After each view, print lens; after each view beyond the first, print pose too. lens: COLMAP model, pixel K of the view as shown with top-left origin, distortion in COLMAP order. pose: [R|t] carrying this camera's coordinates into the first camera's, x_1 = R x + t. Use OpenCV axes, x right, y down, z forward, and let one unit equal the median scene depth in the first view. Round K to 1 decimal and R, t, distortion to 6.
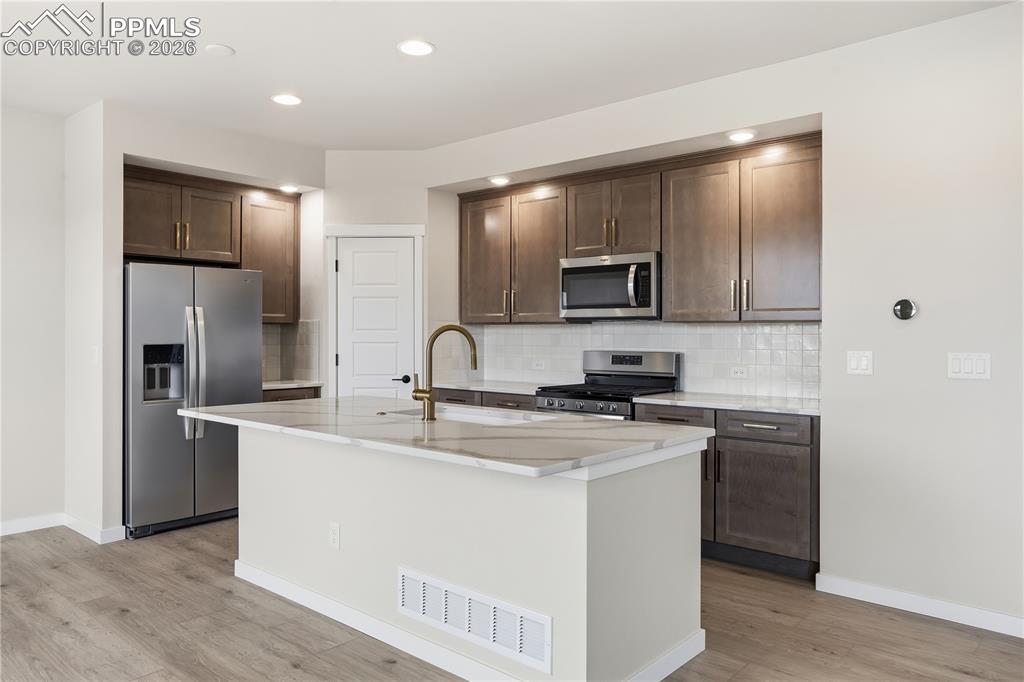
lens RADIAL K [[720.2, 0, 510.8], [0, 720.2, 333.0], [0, 0, 1]] dist [-0.016253, 0.035093]
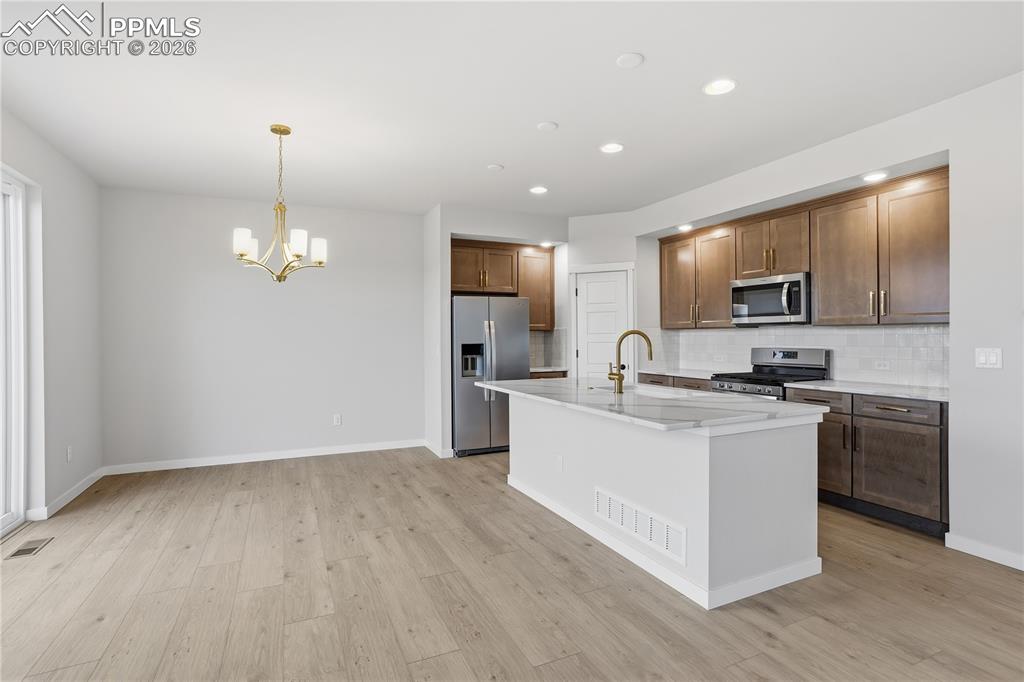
lens RADIAL K [[503.0, 0, 509.8], [0, 503.0, 337.2], [0, 0, 1]] dist [-0.043240, 0.026607]
pose [[0.913514, -0.006994, -0.406747, 0.081137], [0.007968, 0.999968, 0.000700, 0.000231], [0.406729, -0.003880, 0.913541, -0.044327]]
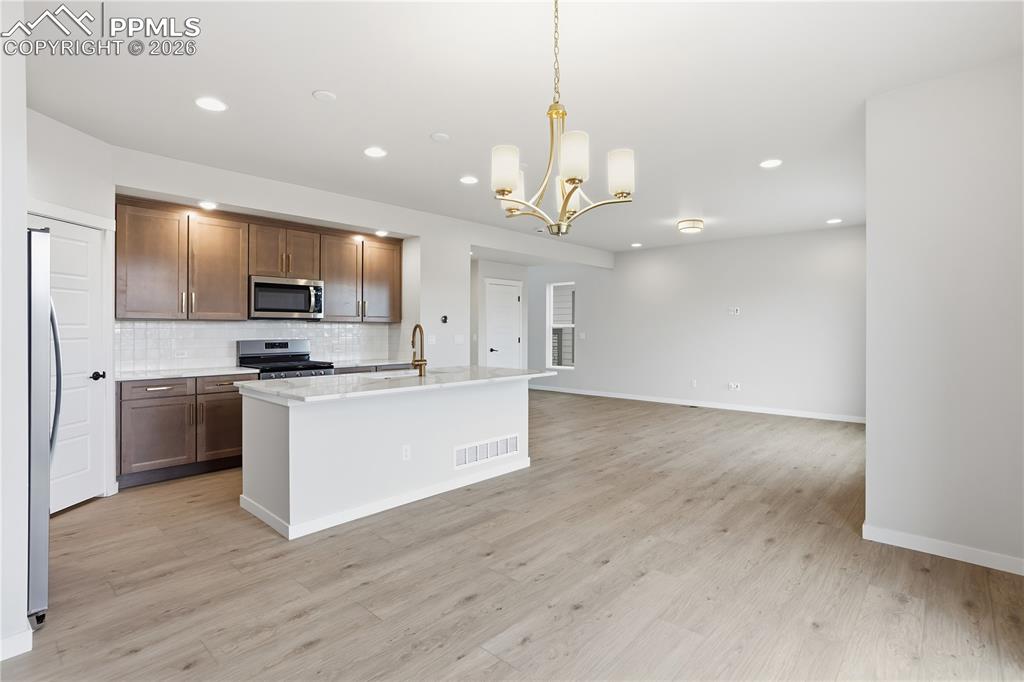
lens RADIAL K [[498.2, 0, 517.3], [0, 498.2, 328.9], [0, 0, 1]] dist [-0.028567, 0.015863]
pose [[0.006531, -0.003764, 0.999972, -1.034373], [-0.004086, 0.999984, 0.003791, -0.004746], [-0.999970, -0.004111, 0.006516, 0.558387]]
